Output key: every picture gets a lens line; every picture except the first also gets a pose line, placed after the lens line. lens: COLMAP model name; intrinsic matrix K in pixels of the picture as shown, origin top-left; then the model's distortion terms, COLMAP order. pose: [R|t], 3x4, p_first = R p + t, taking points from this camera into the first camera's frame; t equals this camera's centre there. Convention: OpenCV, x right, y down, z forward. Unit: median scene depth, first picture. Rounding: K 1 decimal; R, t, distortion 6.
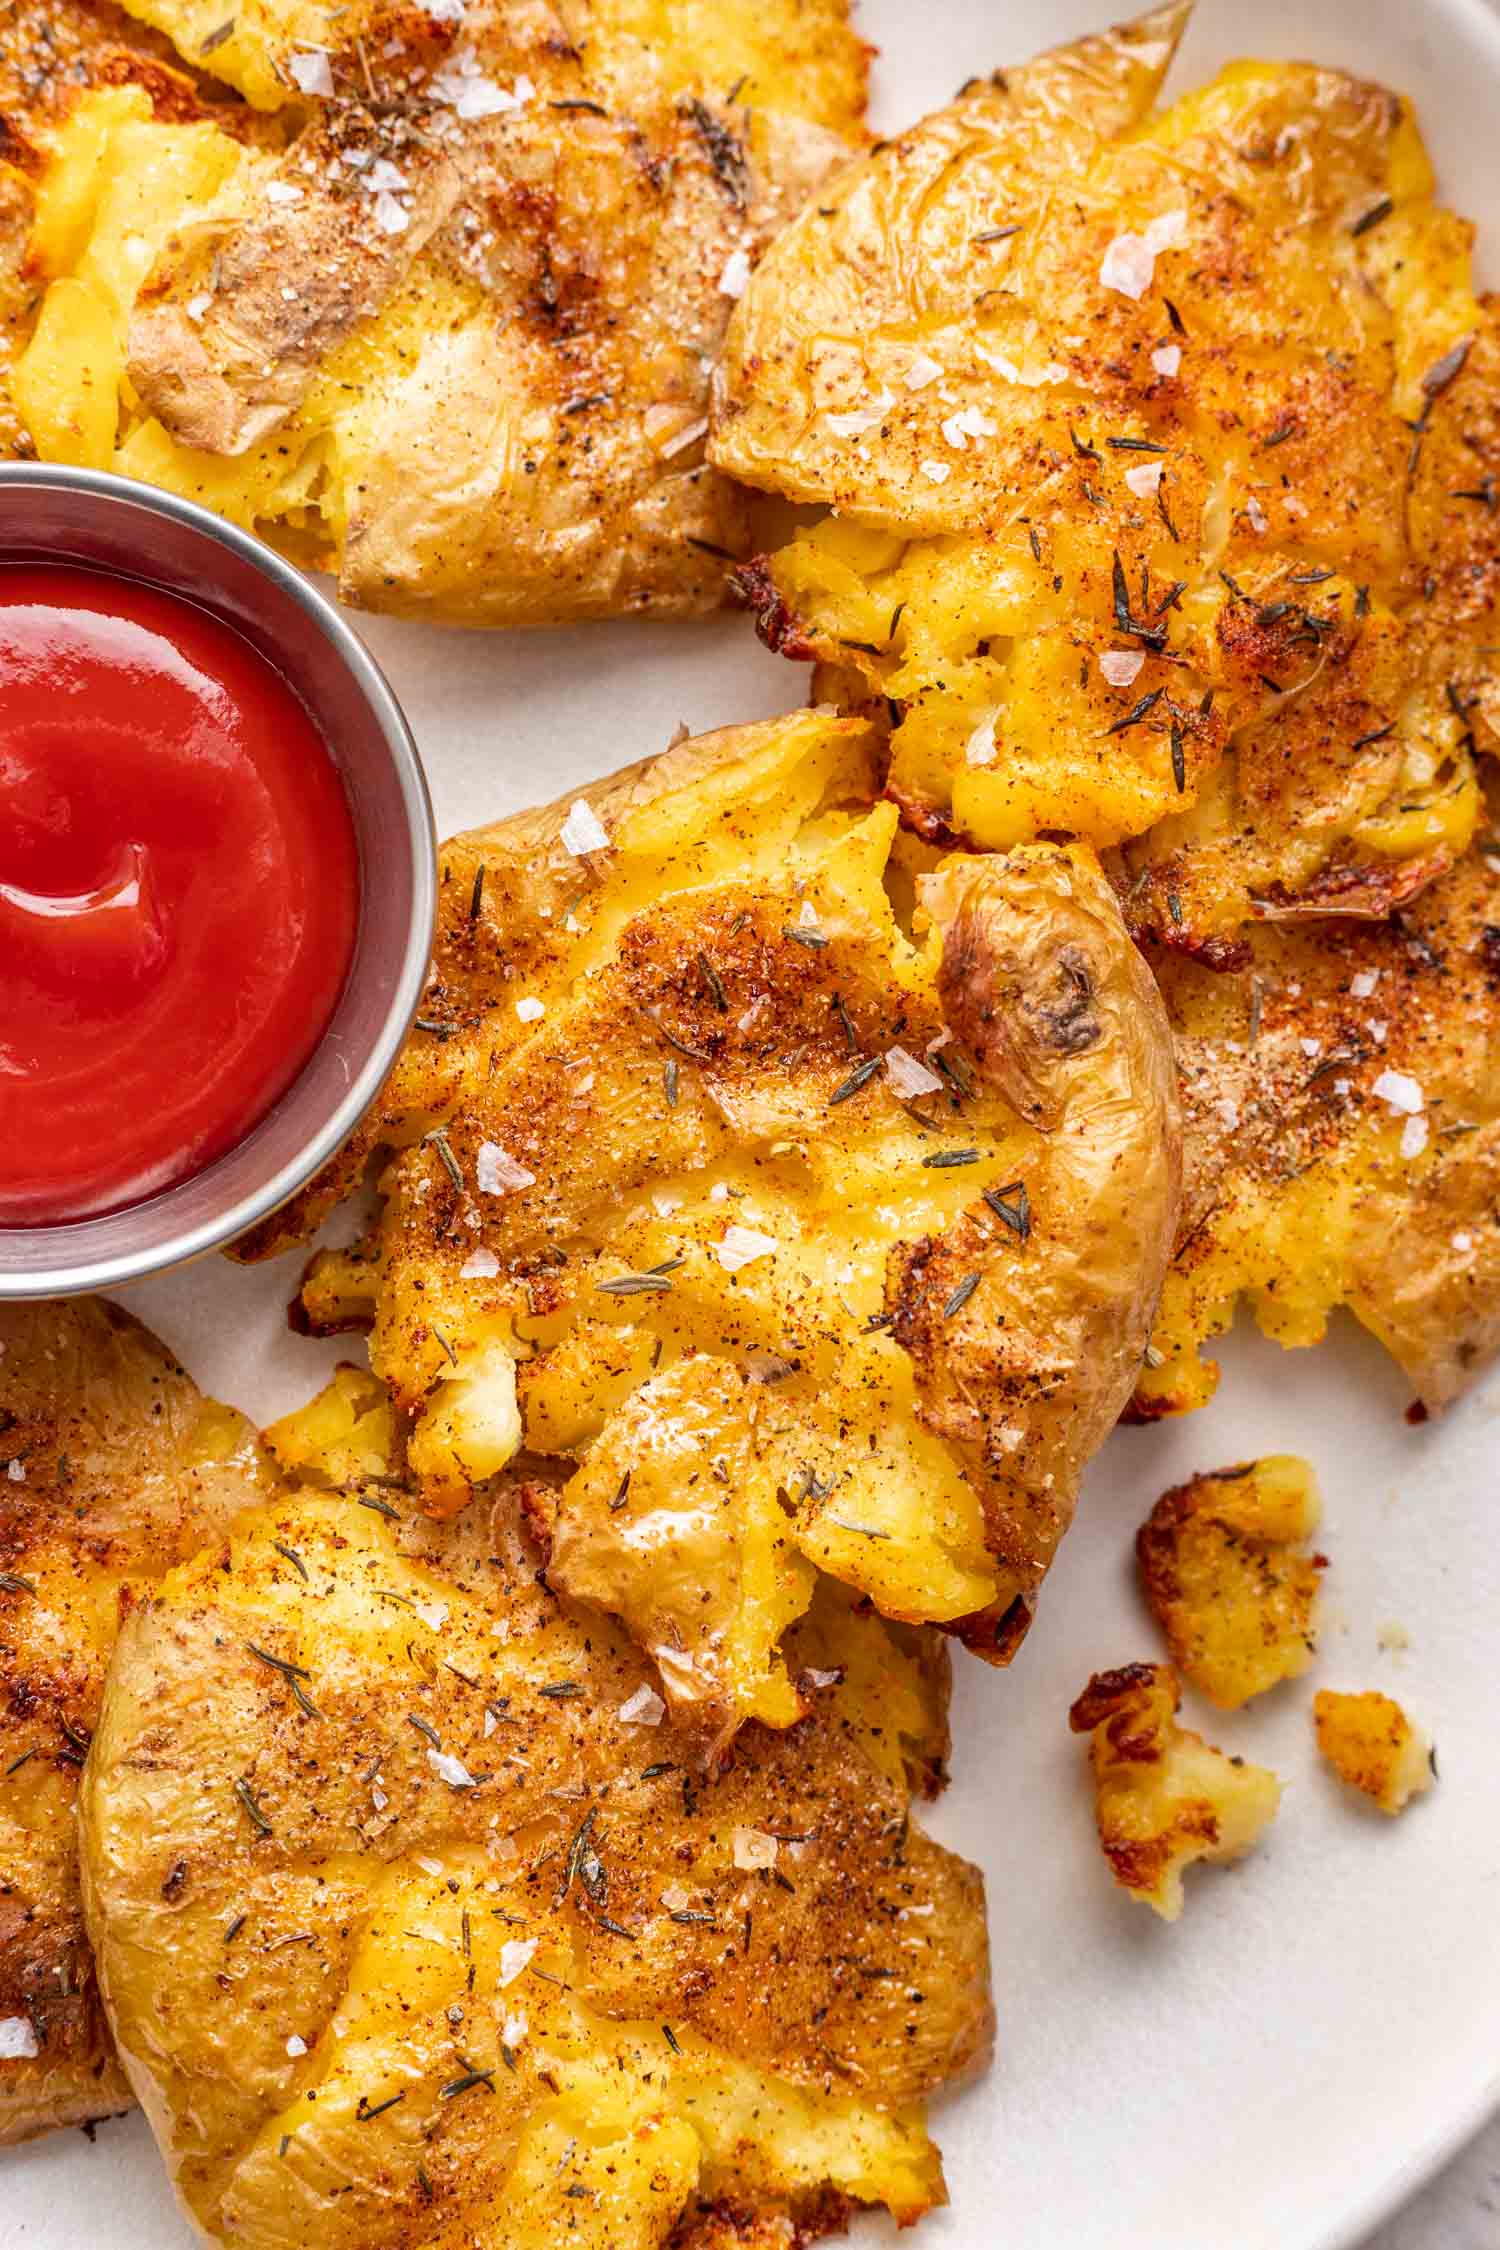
lens RADIAL K [[3536.9, 0, 750.0], [0, 3536.9, 1125.0], [0, 0, 1]] dist [-0.004259, -0.041587]
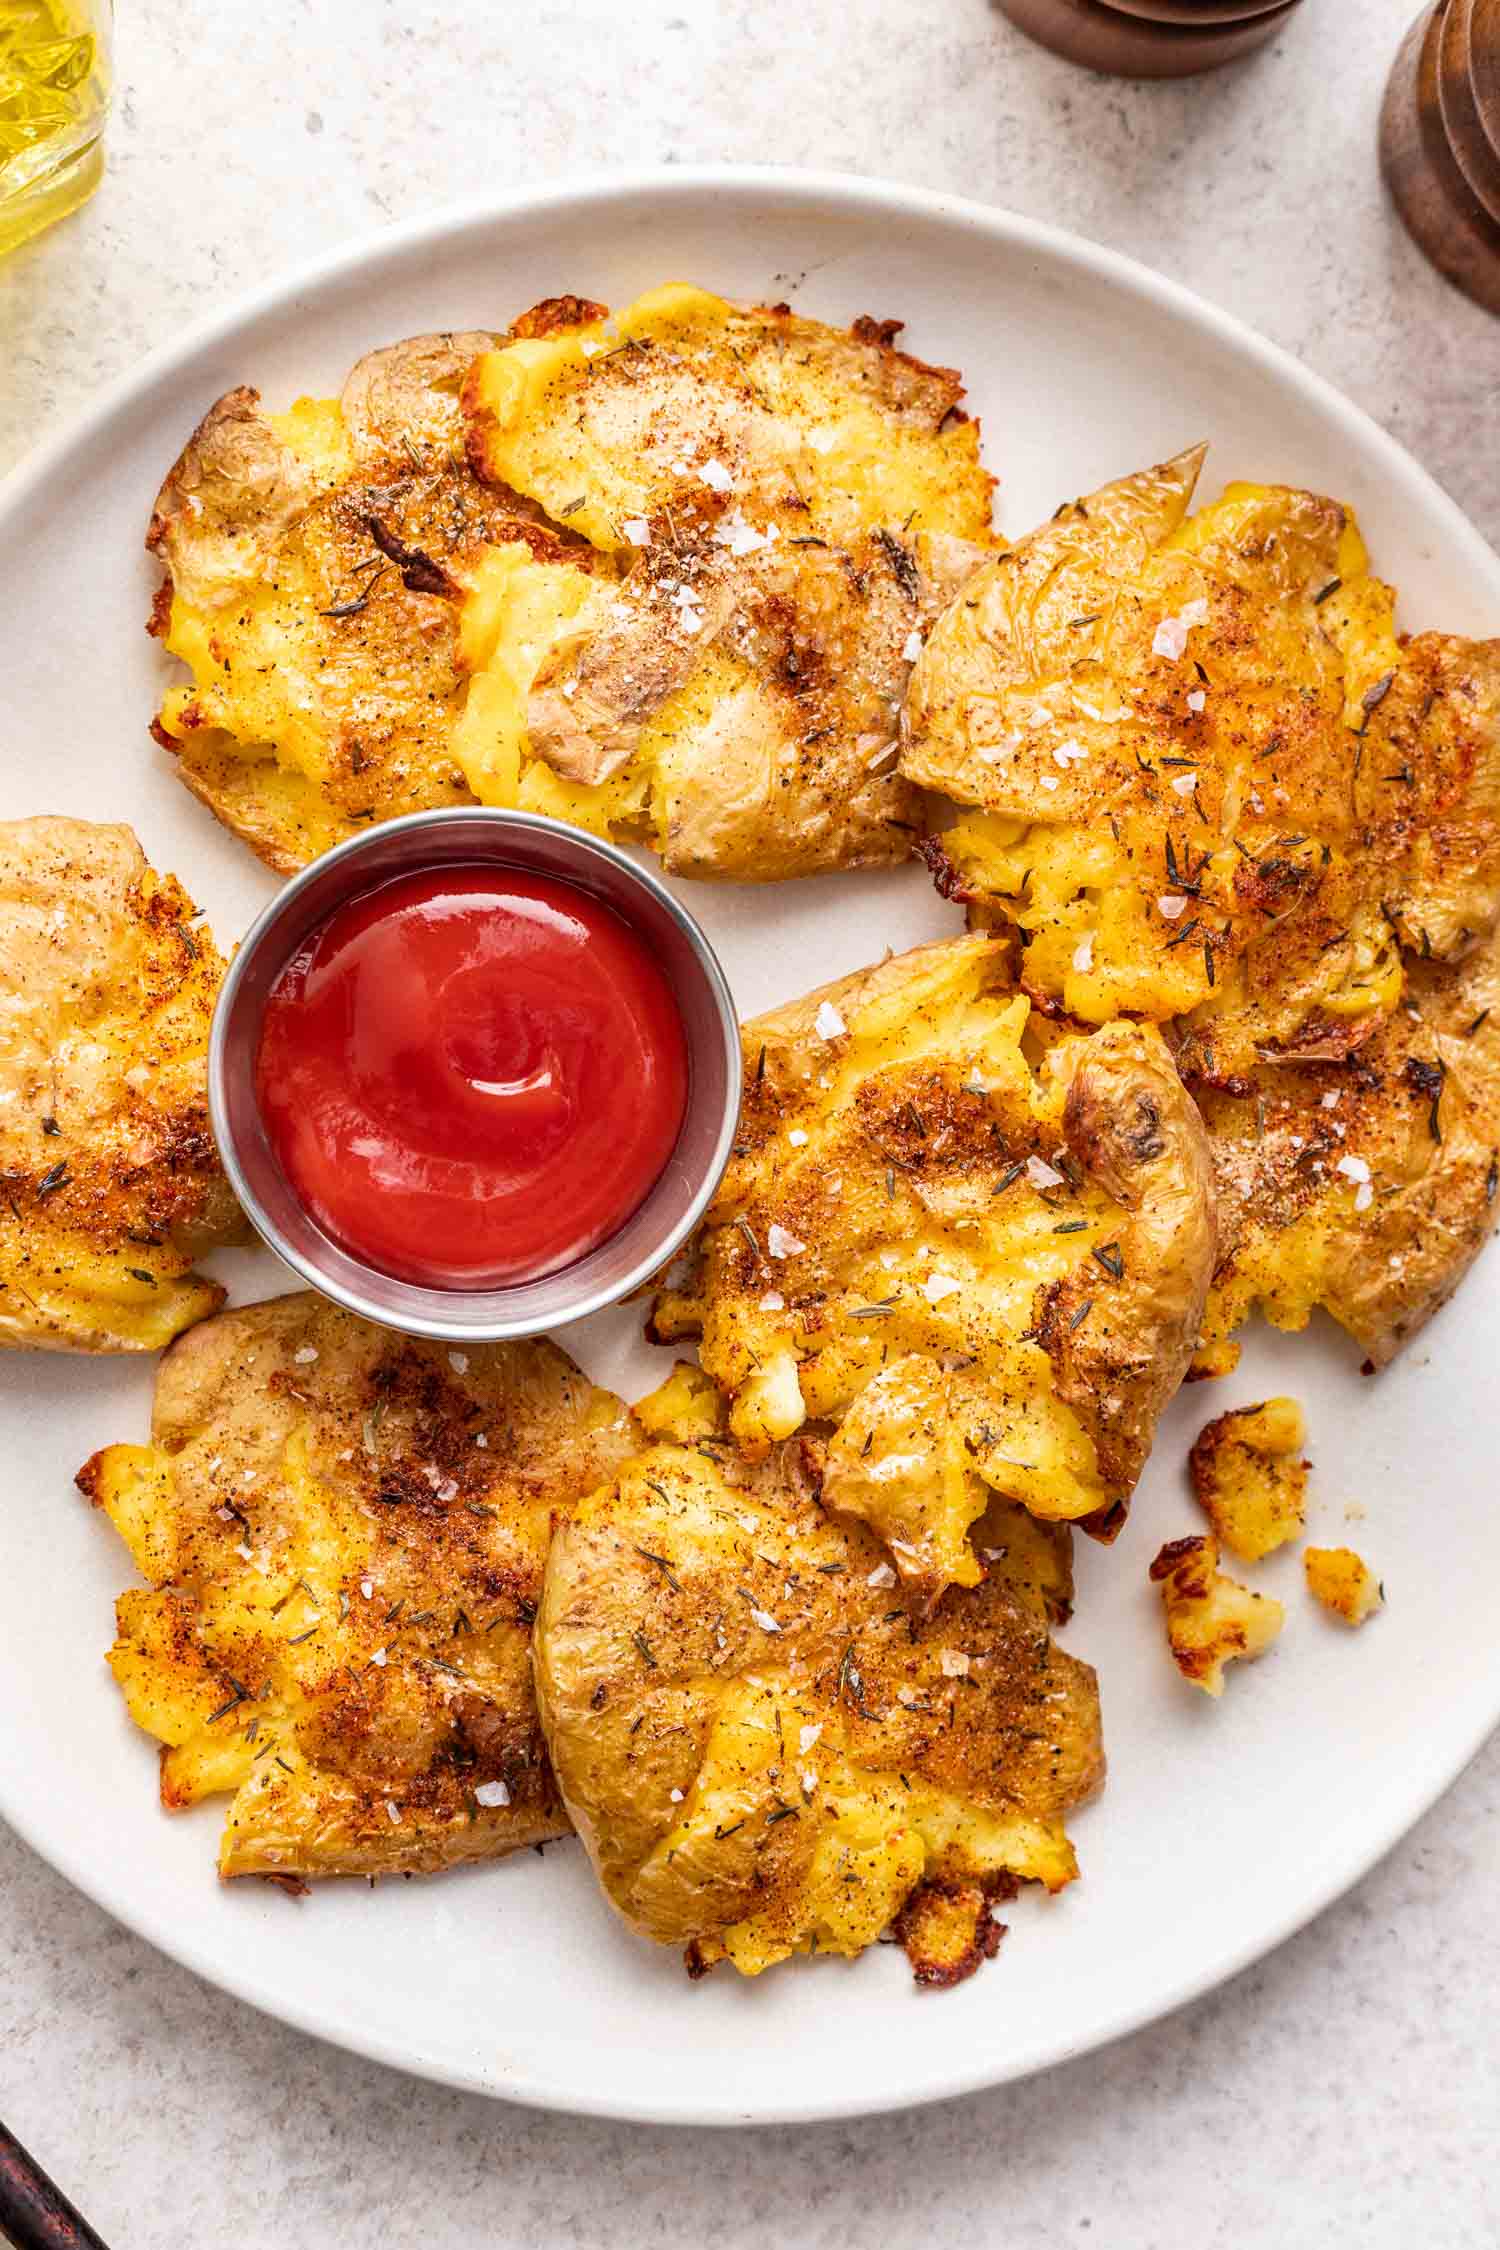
lens RADIAL K [[3141.5, 0, 750.0], [0, 3141.5, 1125.0], [0, 0, 1]] dist [-0.012665, -0.021217]
pose [[0.999598, -0.028328, -0.000912, -0.081352], [0.028319, 0.996921, 0.073117, -0.139254], [-0.001162, -0.073113, 0.997323, -0.380602]]
